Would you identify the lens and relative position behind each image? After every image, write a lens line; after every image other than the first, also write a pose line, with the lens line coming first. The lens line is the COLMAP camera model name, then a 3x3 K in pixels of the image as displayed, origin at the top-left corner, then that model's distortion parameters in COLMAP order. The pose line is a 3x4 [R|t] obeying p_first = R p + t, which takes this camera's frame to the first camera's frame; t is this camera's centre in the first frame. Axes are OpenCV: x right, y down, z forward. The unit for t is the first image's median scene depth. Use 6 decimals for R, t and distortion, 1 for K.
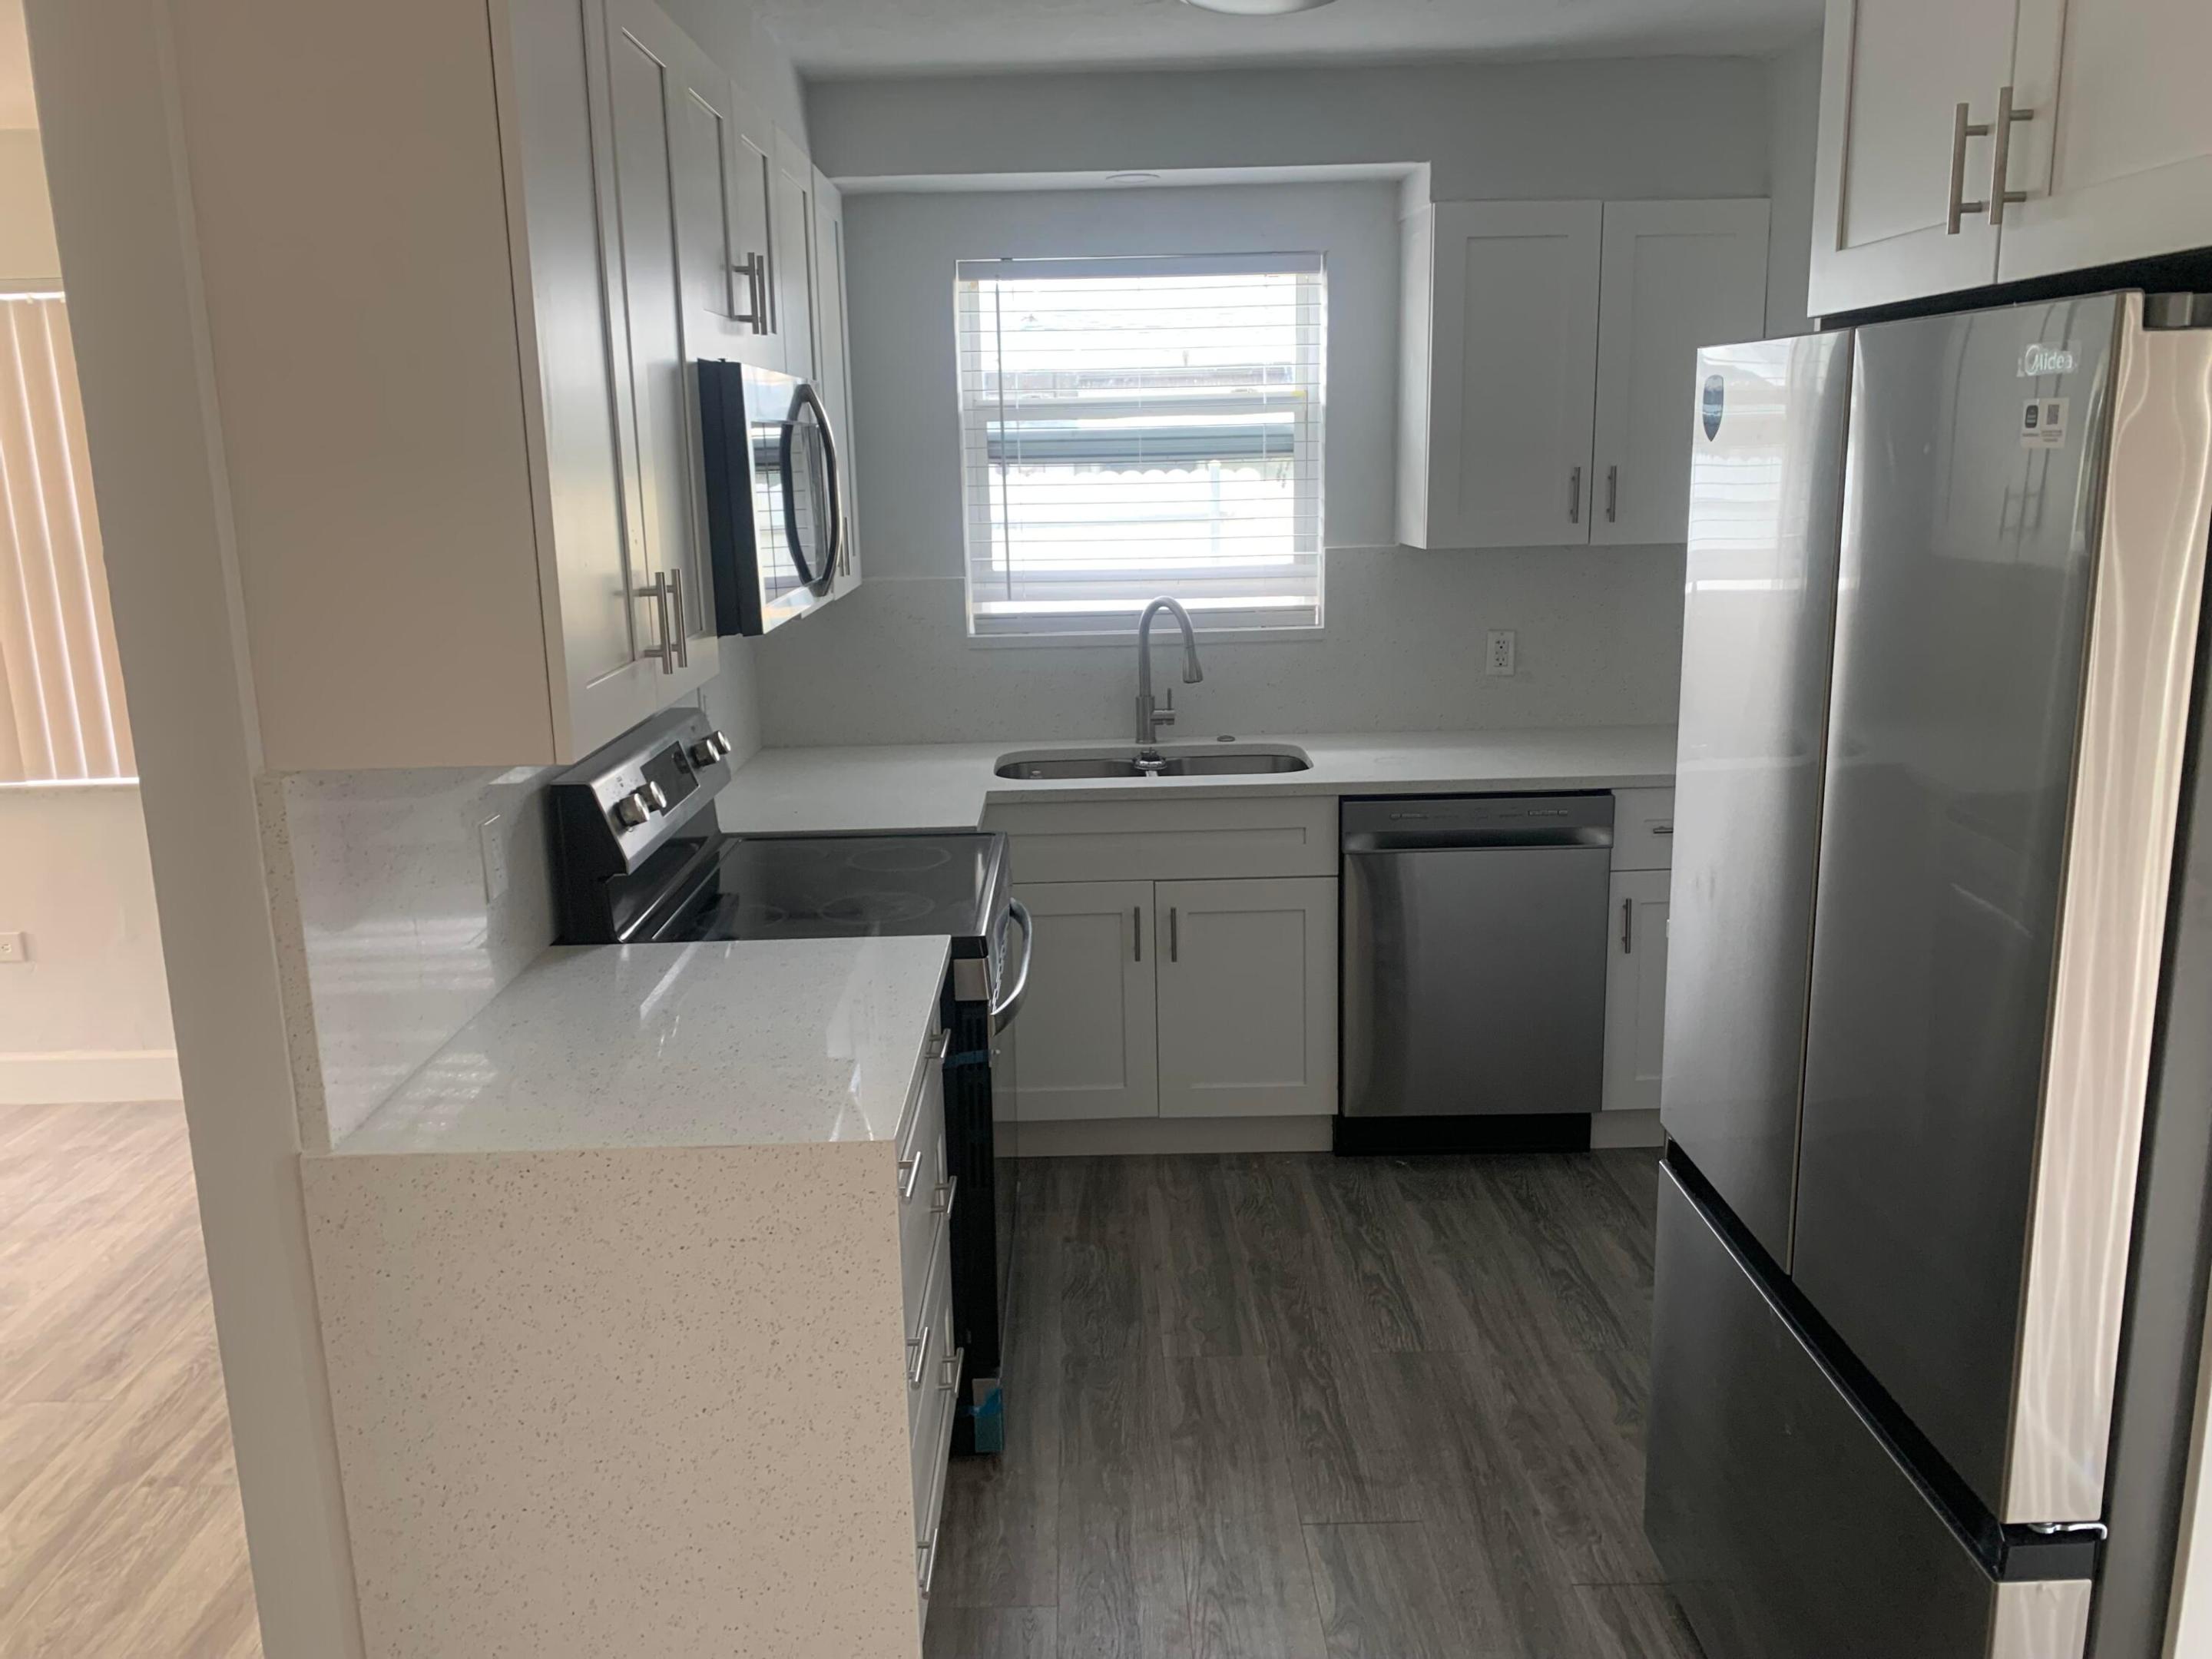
lens RADIAL K [[1690.4, 0, 1092.1], [0, 1690.4, 819.4], [0, 0, 1]] dist [0.034178, -0.035941]
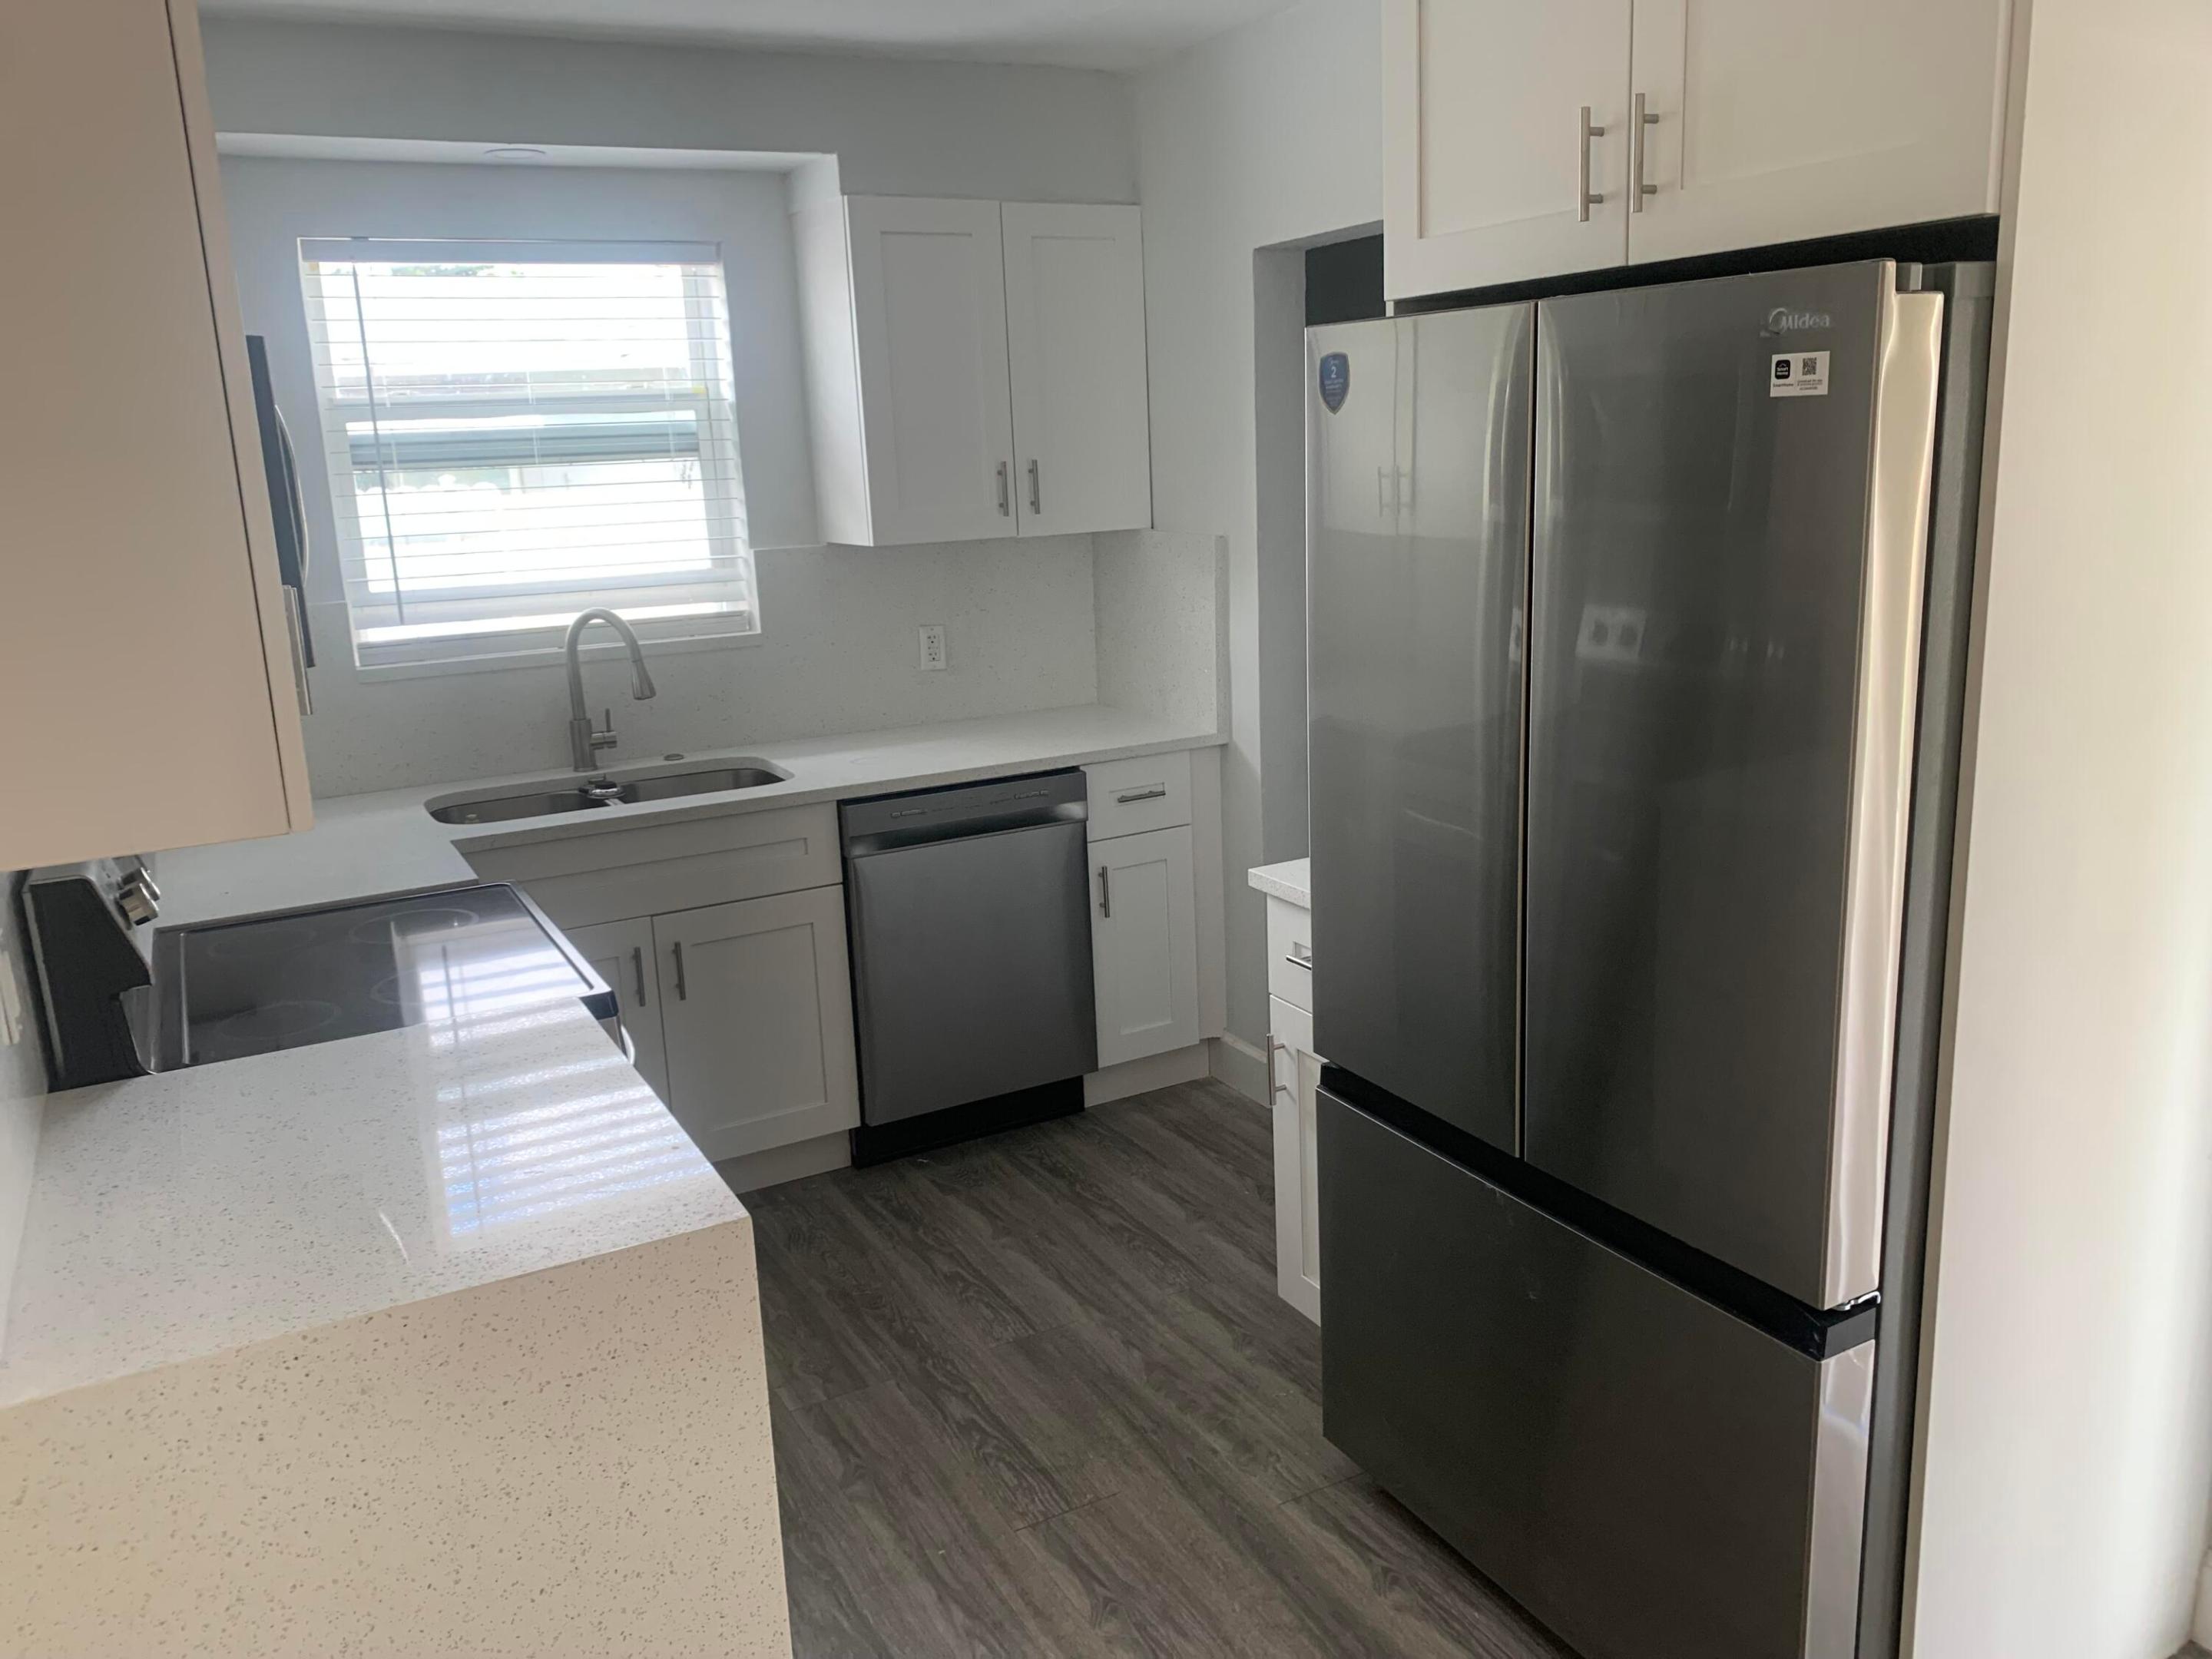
lens RADIAL K [[1690.4, 0, 1092.1], [0, 1690.4, 819.4], [0, 0, 1]] dist [0.034178, -0.035941]
pose [[0.885736, -0.118603, 0.448783, -0.175123], [0.122775, 0.992235, 0.019911, -0.004164], [-0.447659, 0.037464, 0.893419, 0.071191]]
